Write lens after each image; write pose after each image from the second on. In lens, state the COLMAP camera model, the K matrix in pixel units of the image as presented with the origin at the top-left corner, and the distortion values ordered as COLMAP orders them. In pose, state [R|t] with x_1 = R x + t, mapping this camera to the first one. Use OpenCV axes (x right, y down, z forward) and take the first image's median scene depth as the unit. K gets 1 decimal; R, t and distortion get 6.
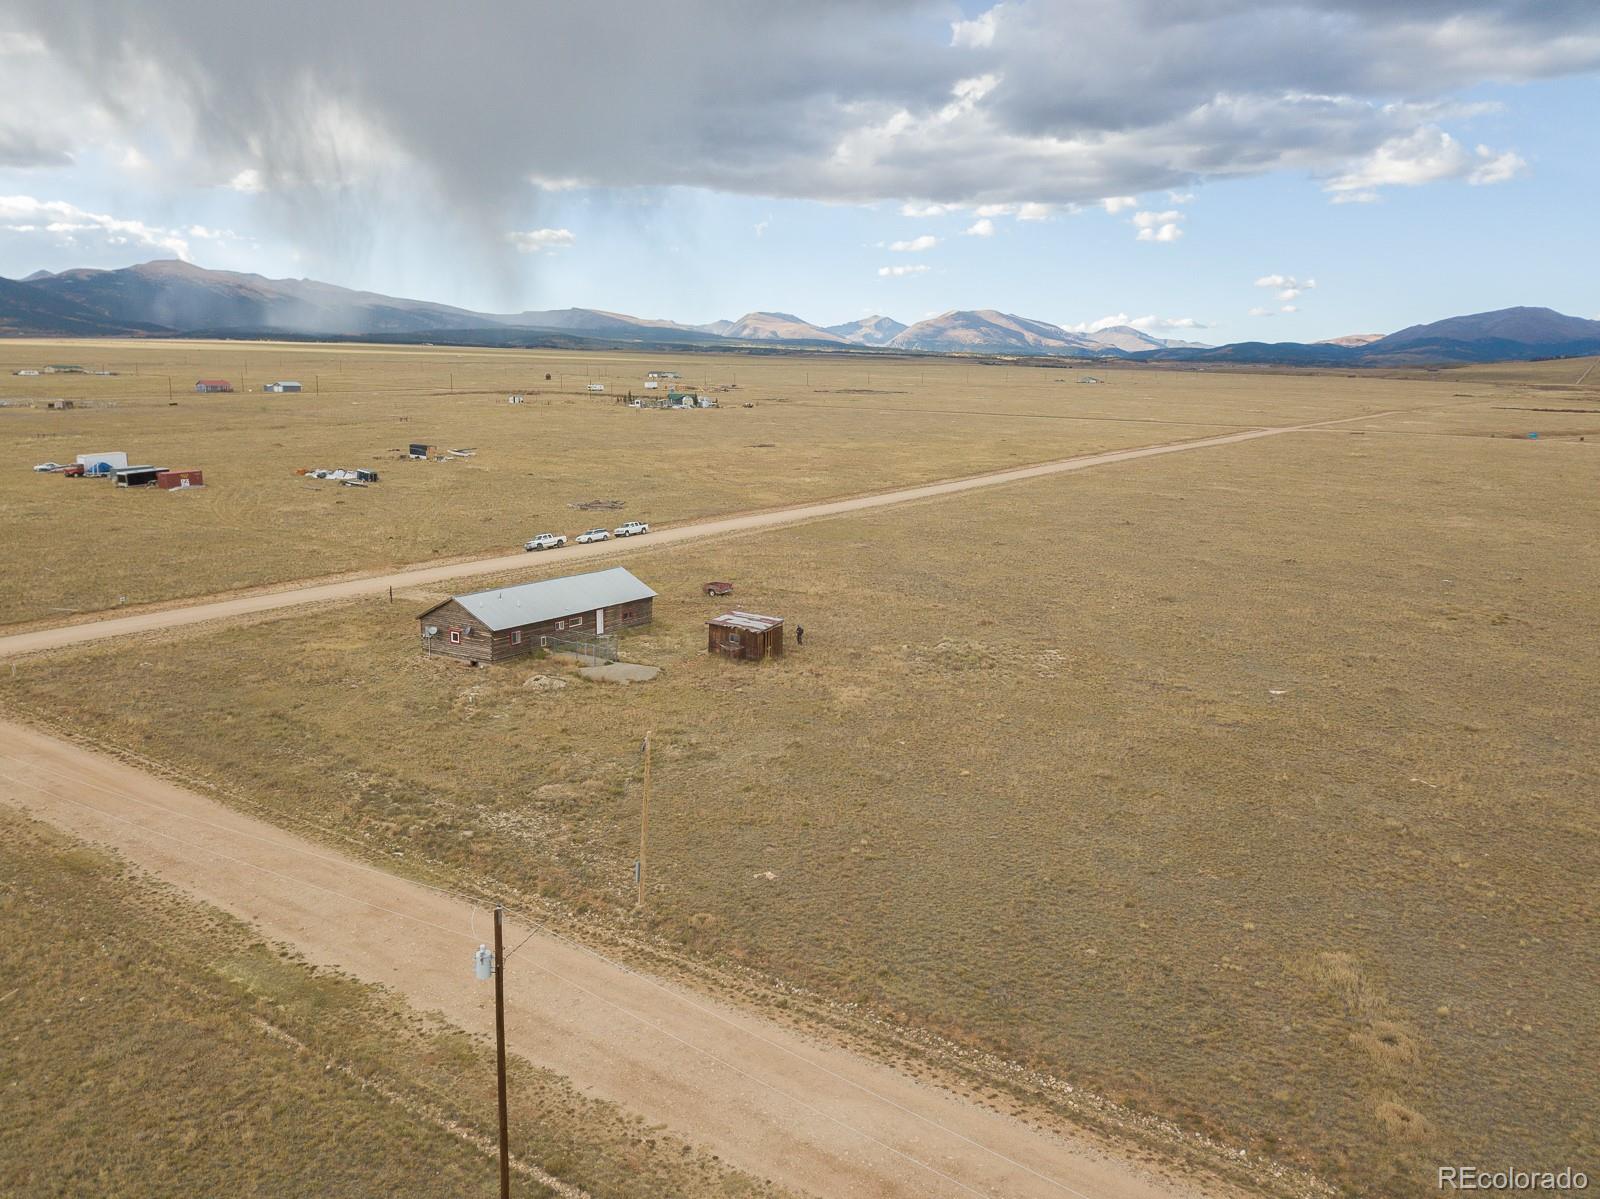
lens RADIAL K [[1207.3, 0, 800.0], [0, 1207.3, 599.5], [0, 0, 1]] dist [0.009376, -0.007386]
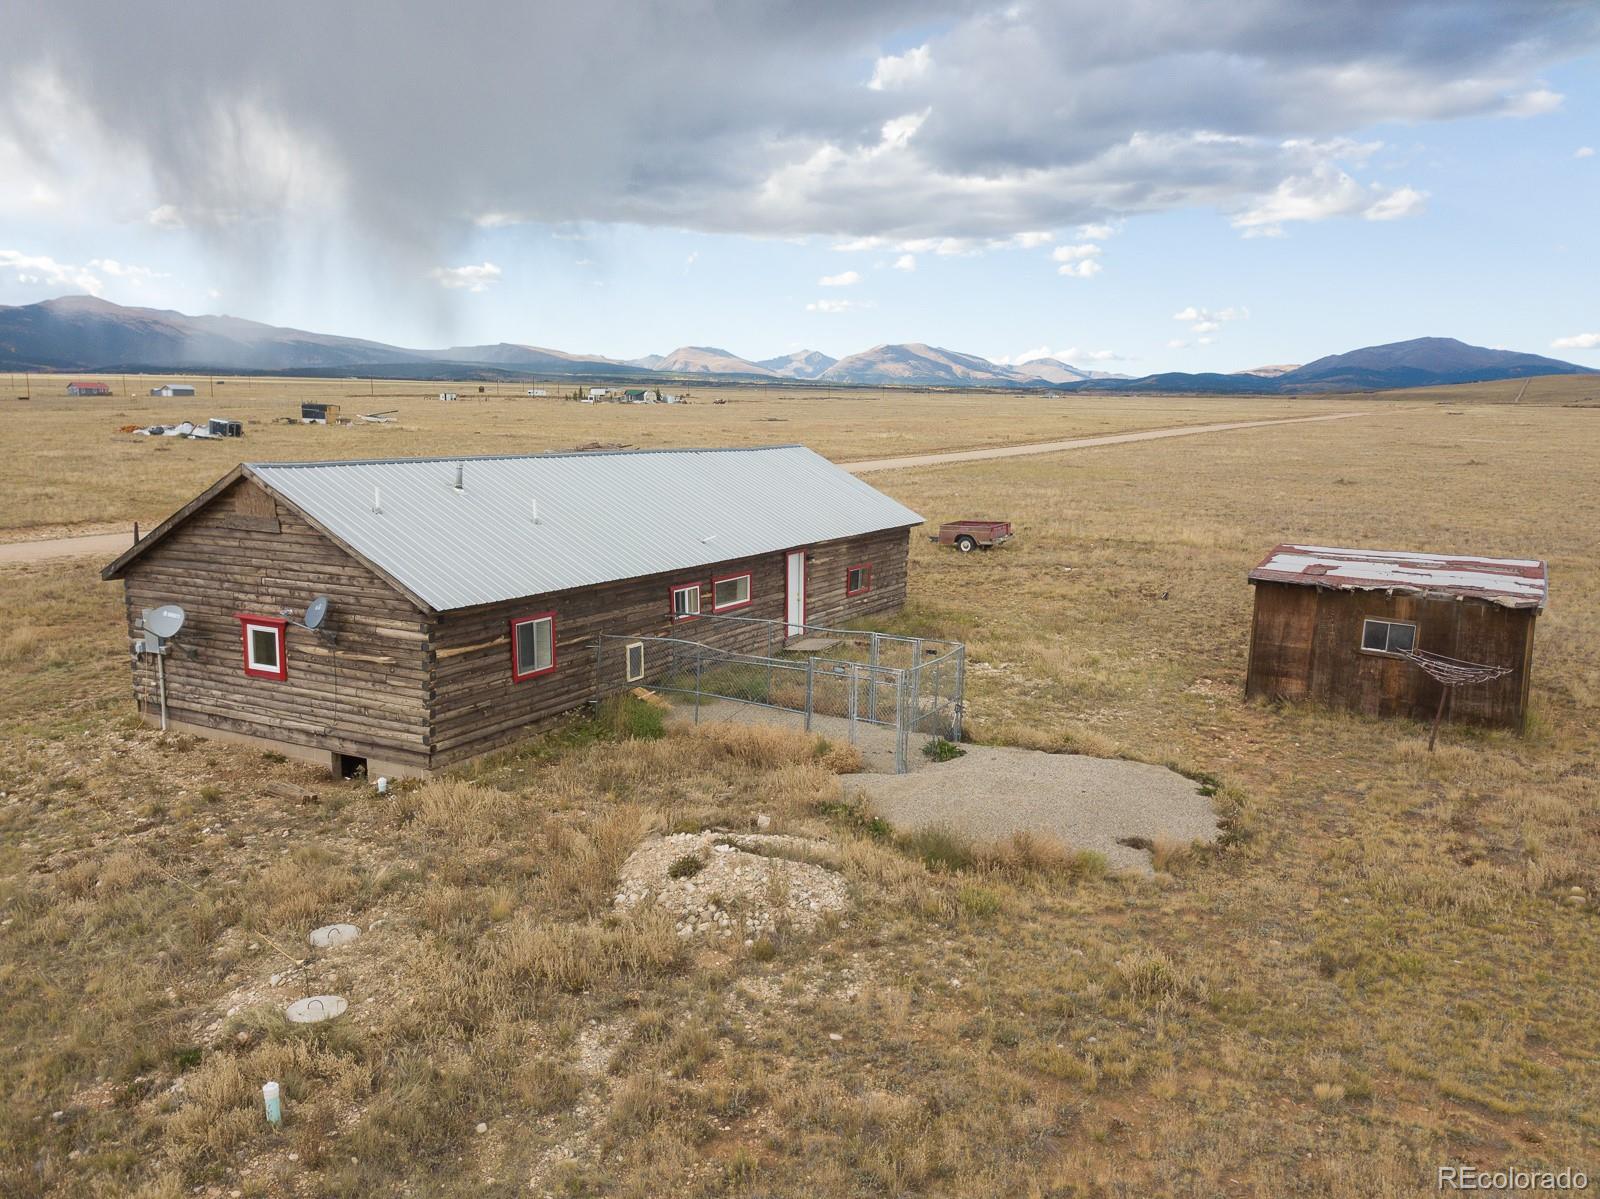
lens RADIAL K [[1207.3, 0, 800.0], [0, 1207.3, 599.5], [0, 0, 1]] dist [0.009376, -0.007386]
pose [[0.998386, -0.017348, 0.054072, -0.161543], [0.018820, 0.999463, -0.026822, 0.024265], [-0.053577, 0.027797, 0.998177, 0.632318]]
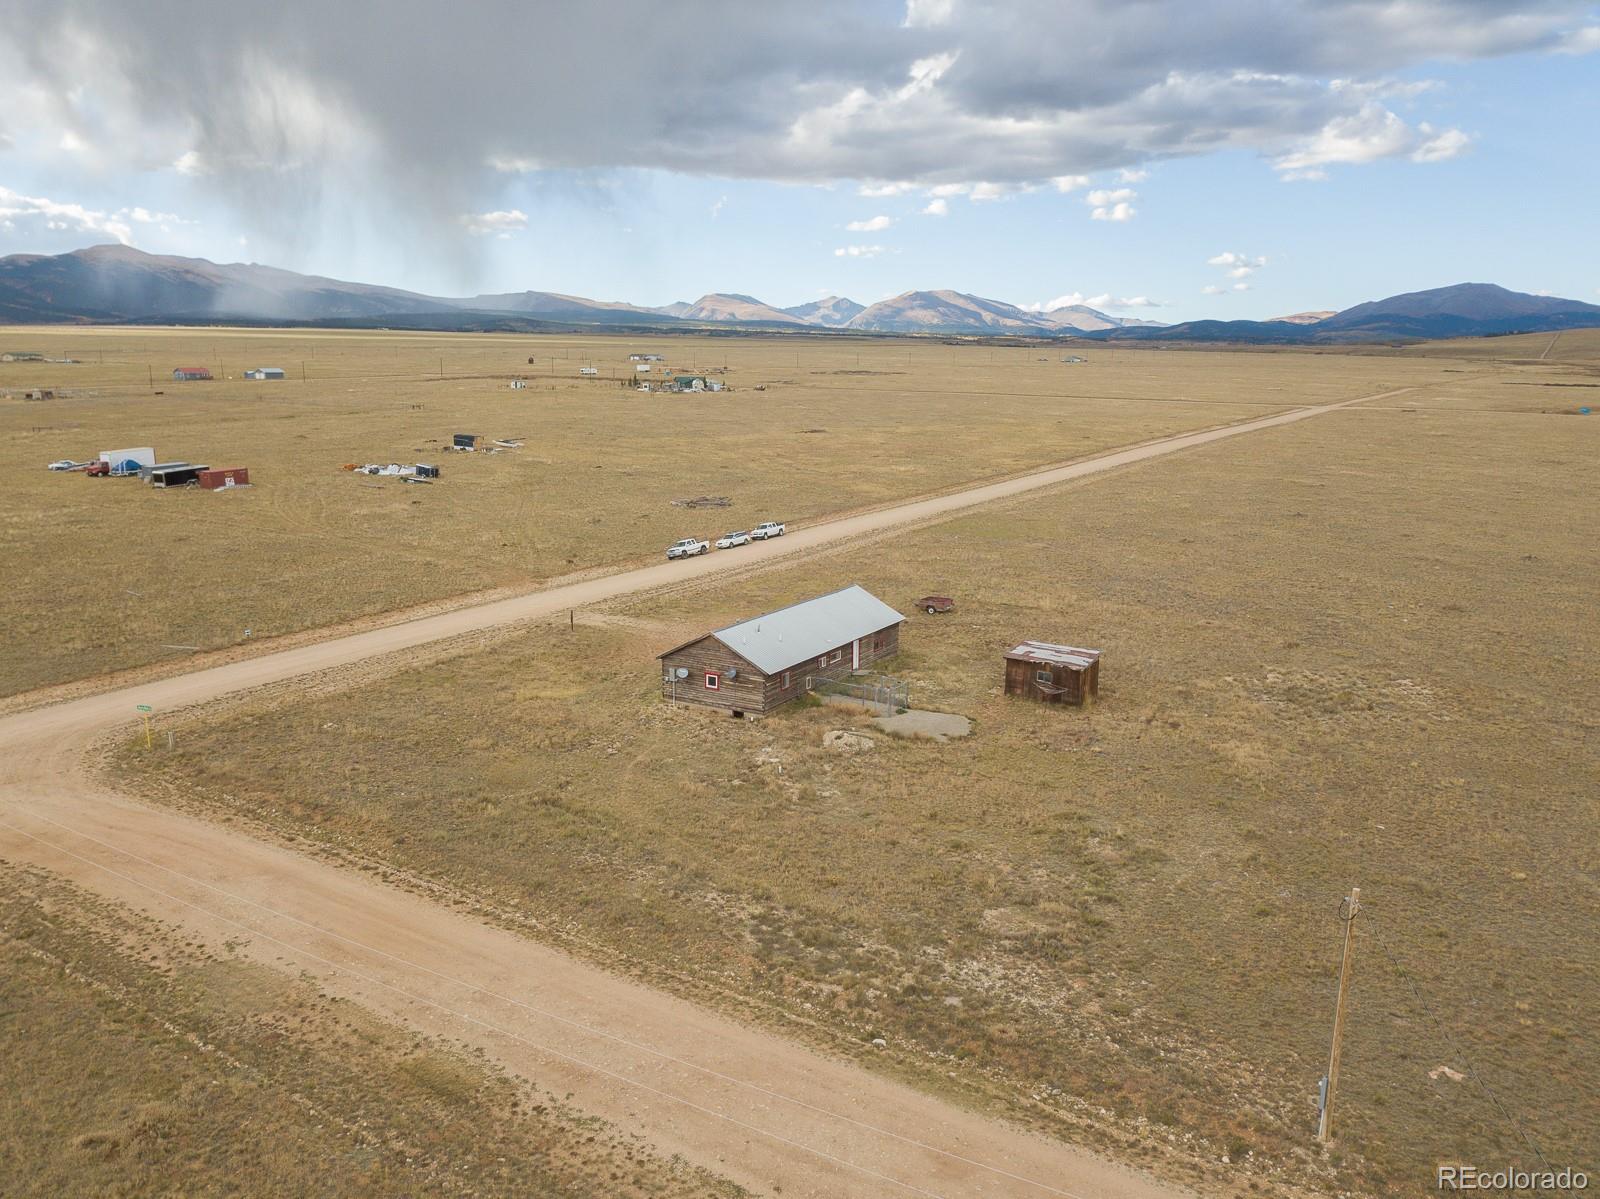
lens RADIAL K [[1207.3, 0, 800.0], [0, 1207.3, 599.5], [0, 0, 1]] dist [0.009376, -0.007386]
pose [[0.999382, -0.015414, 0.031604, -0.205152], [0.014952, 0.999779, 0.014786, -0.028704], [-0.031825, -0.014305, 0.999391, 0.160198]]
